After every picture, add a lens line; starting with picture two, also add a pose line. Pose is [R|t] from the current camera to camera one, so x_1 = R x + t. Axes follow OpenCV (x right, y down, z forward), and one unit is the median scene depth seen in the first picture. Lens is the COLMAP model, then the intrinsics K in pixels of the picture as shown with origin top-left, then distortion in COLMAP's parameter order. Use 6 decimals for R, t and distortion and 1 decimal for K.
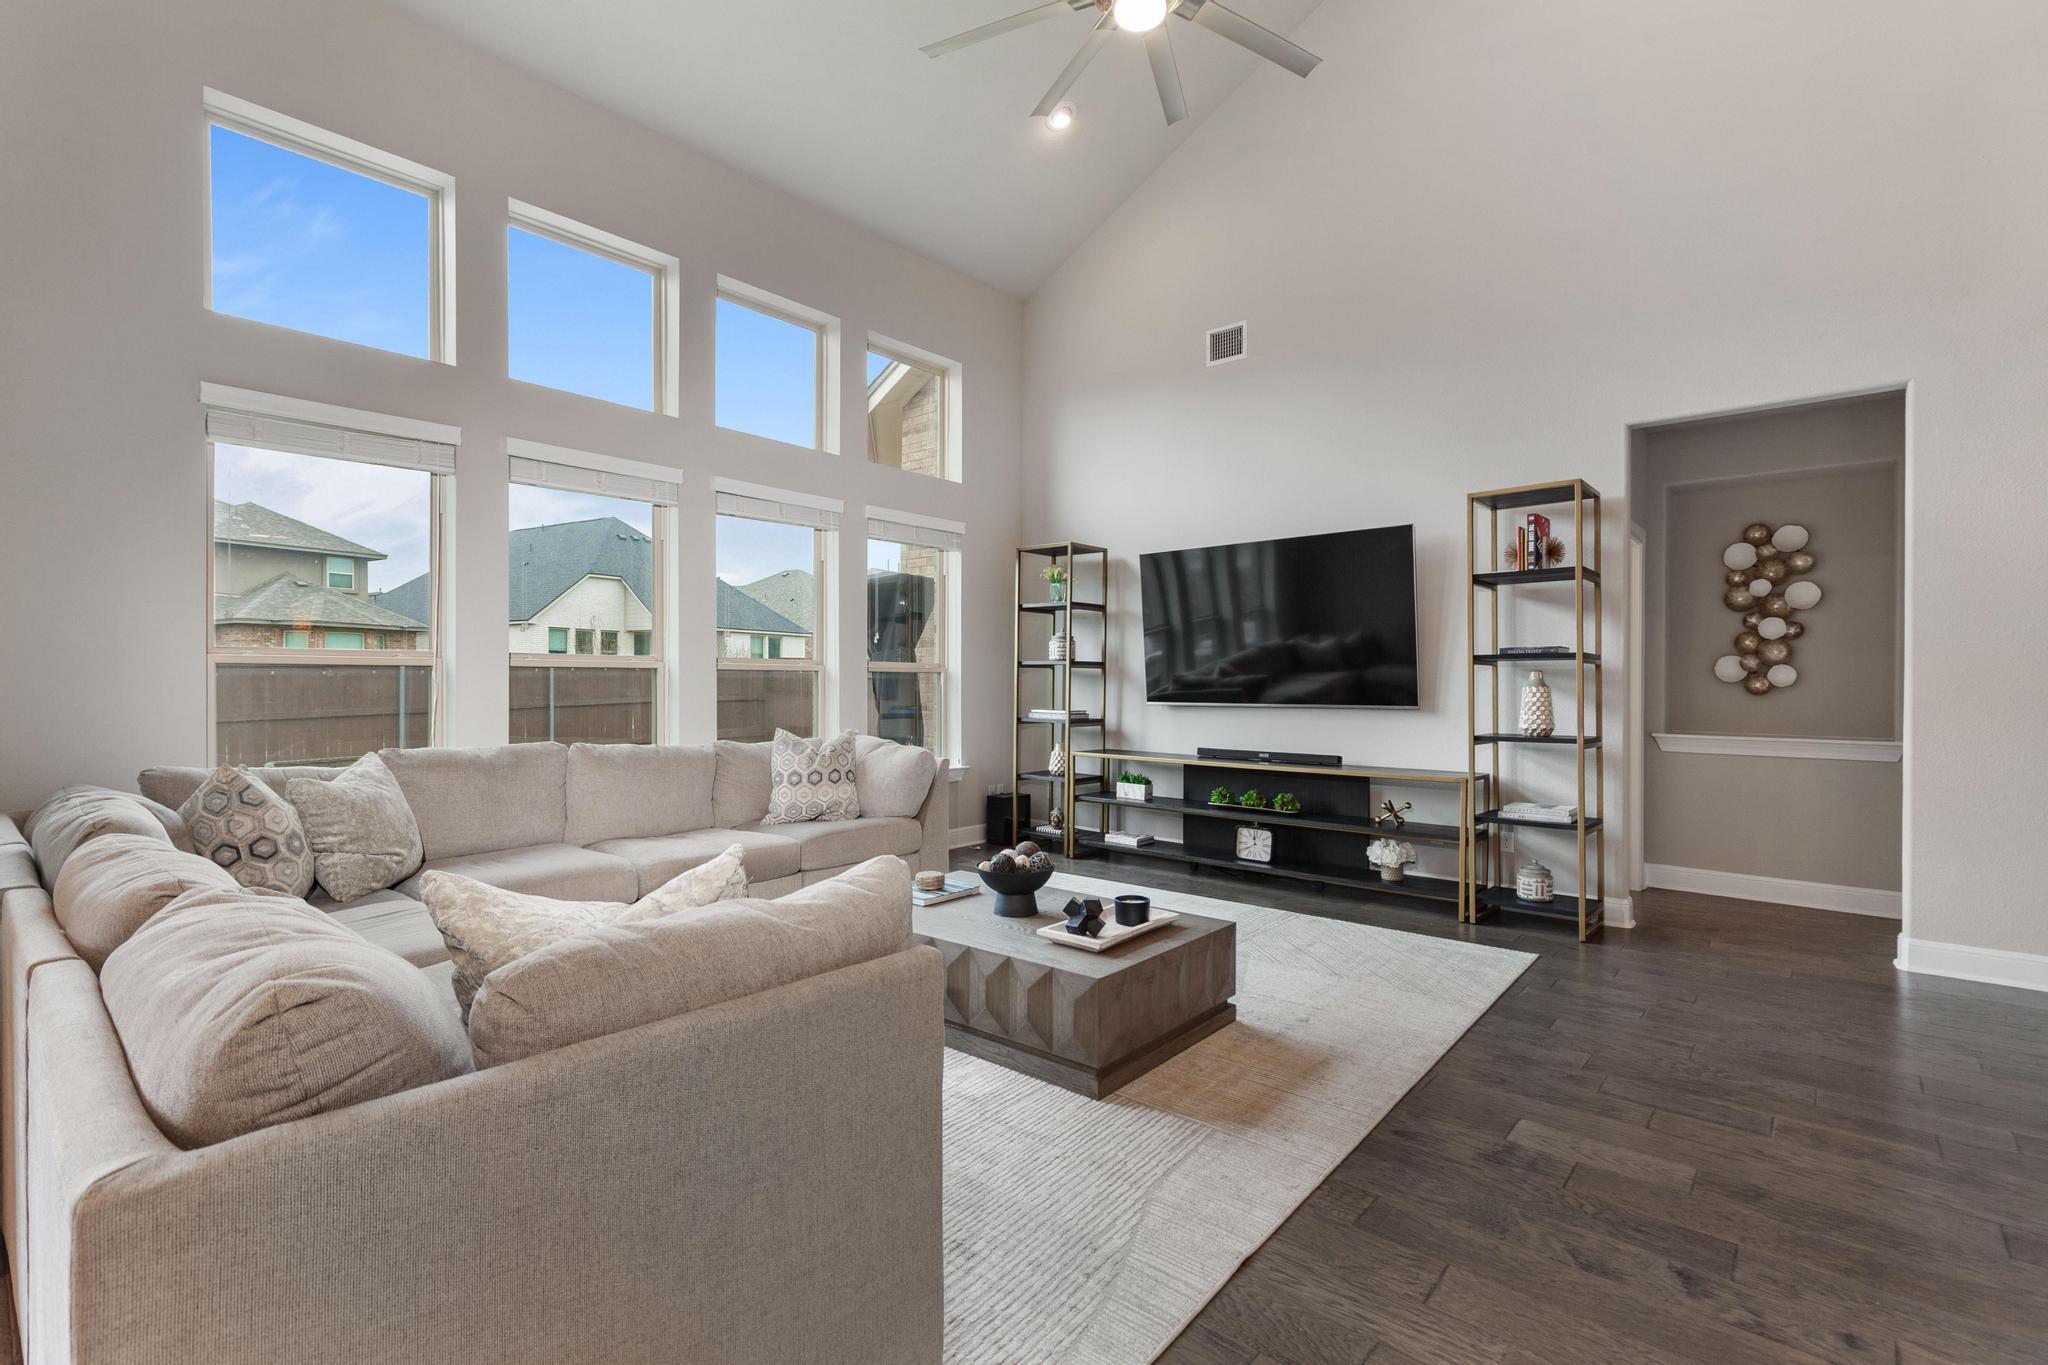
lens RADIAL K [[925.5, 0, 1019.9], [0, 925.5, 683.4], [0, 0, 1]] dist [0.007426, -0.000253]
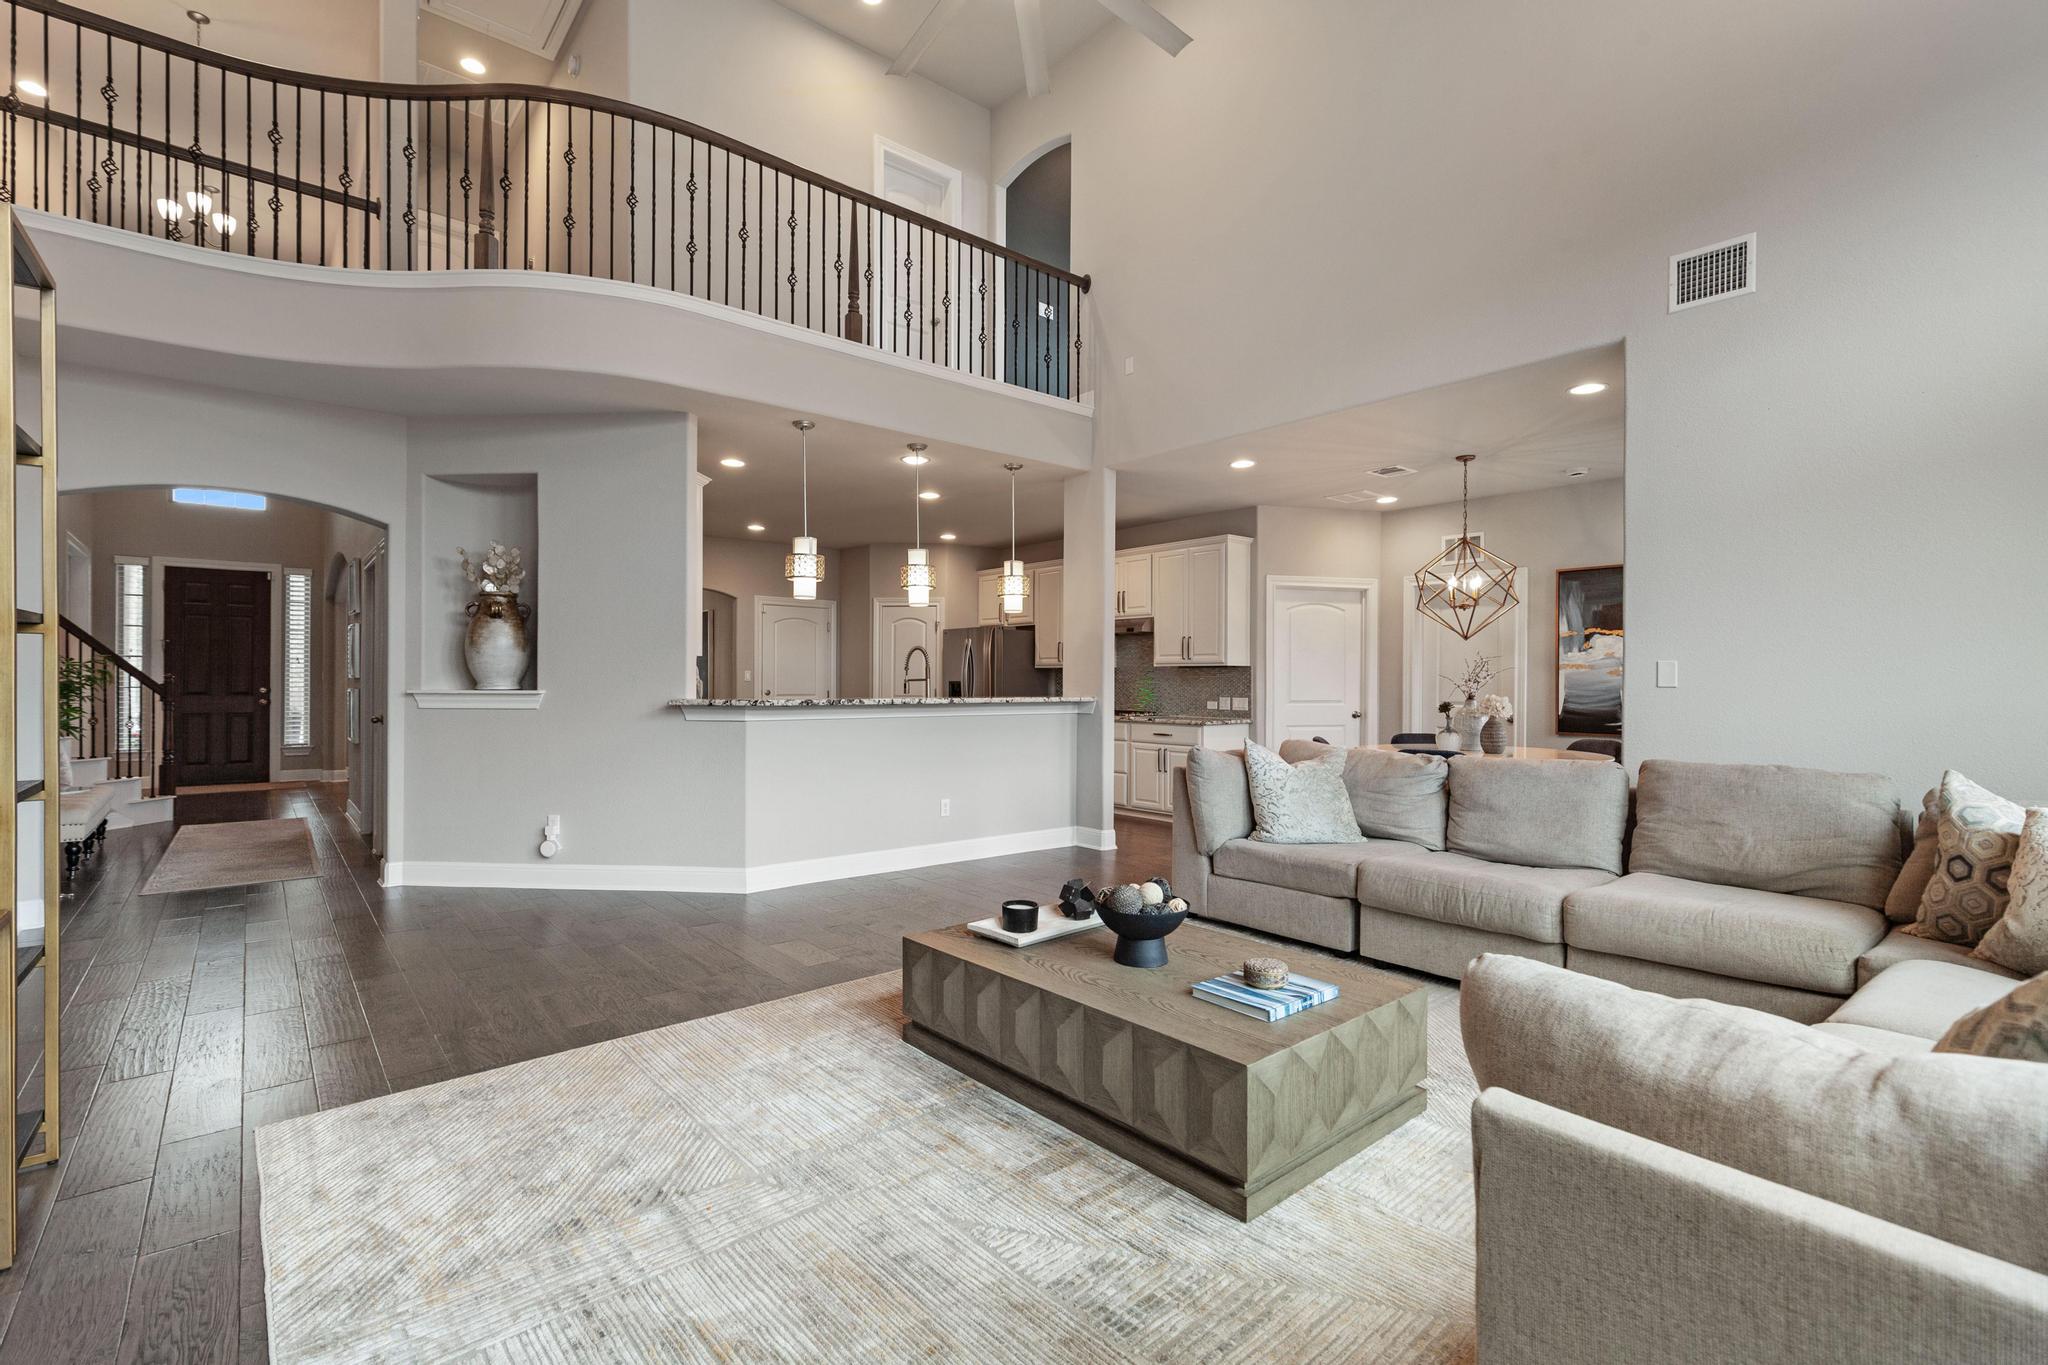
lens RADIAL K [[925.5, 0, 1019.9], [0, 925.5, 683.4], [0, 0, 1]] dist [0.007426, -0.000253]
pose [[-0.987338, -0.010721, 0.158268, -0.026291], [-0.009666, 0.999926, 0.007437, -0.006207], [-0.158336, 0.005813, -0.987368, 1.716412]]
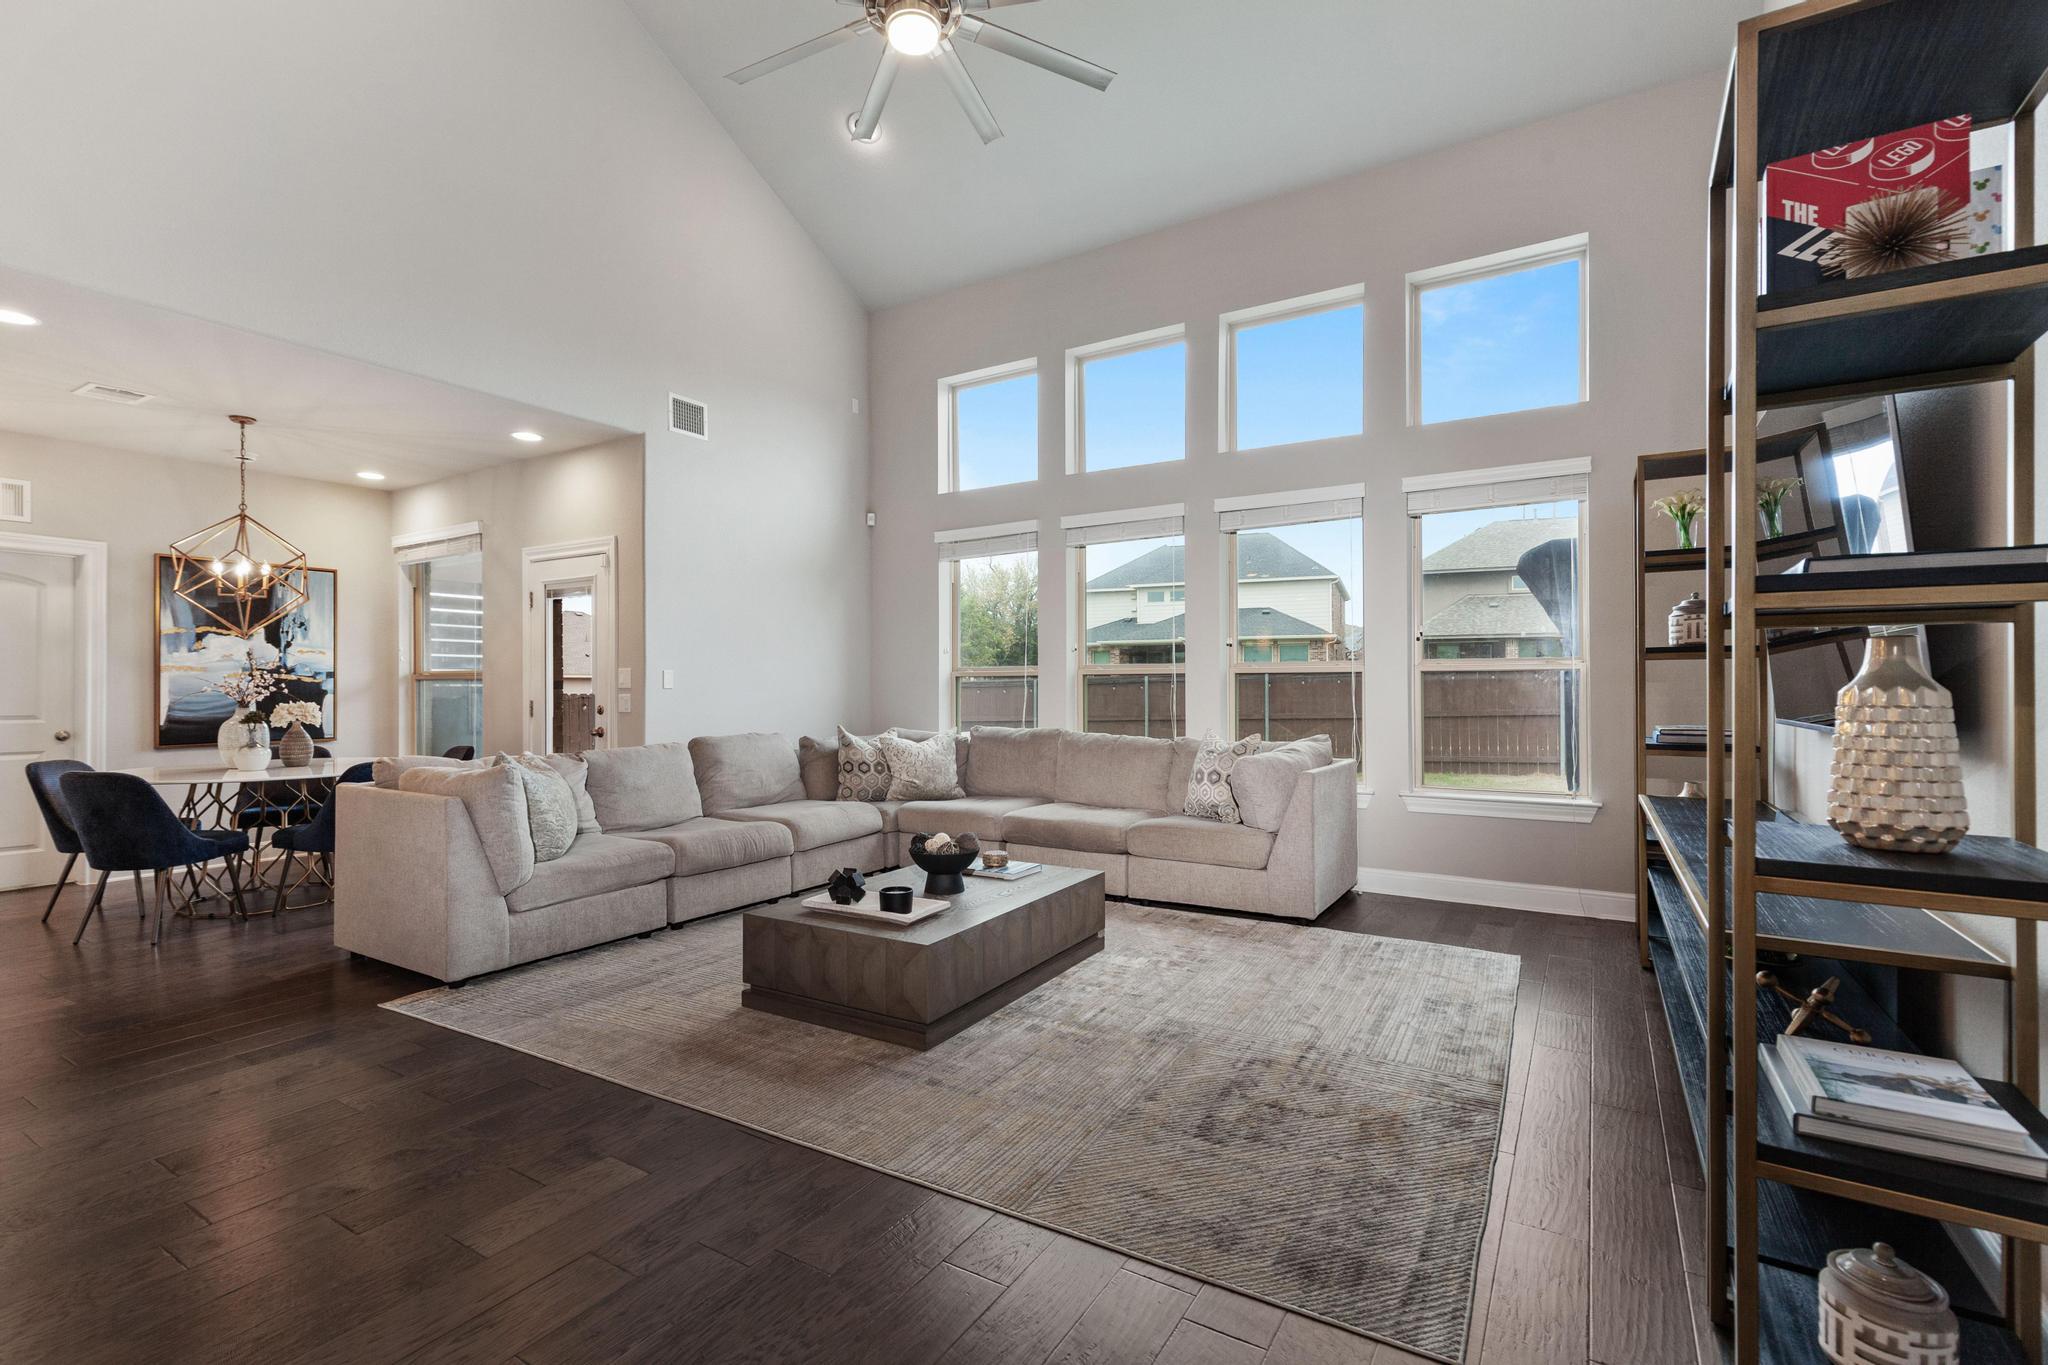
lens RADIAL K [[925.5, 0, 1019.9], [0, 925.5, 683.4], [0, 0, 1]] dist [0.007426, -0.000253]
pose [[0.167292, -0.005598, -0.985892, 1.045202], [0.002975, 0.999982, -0.005173, 0.001724], [0.985903, -0.002067, 0.167305, 0.847409]]
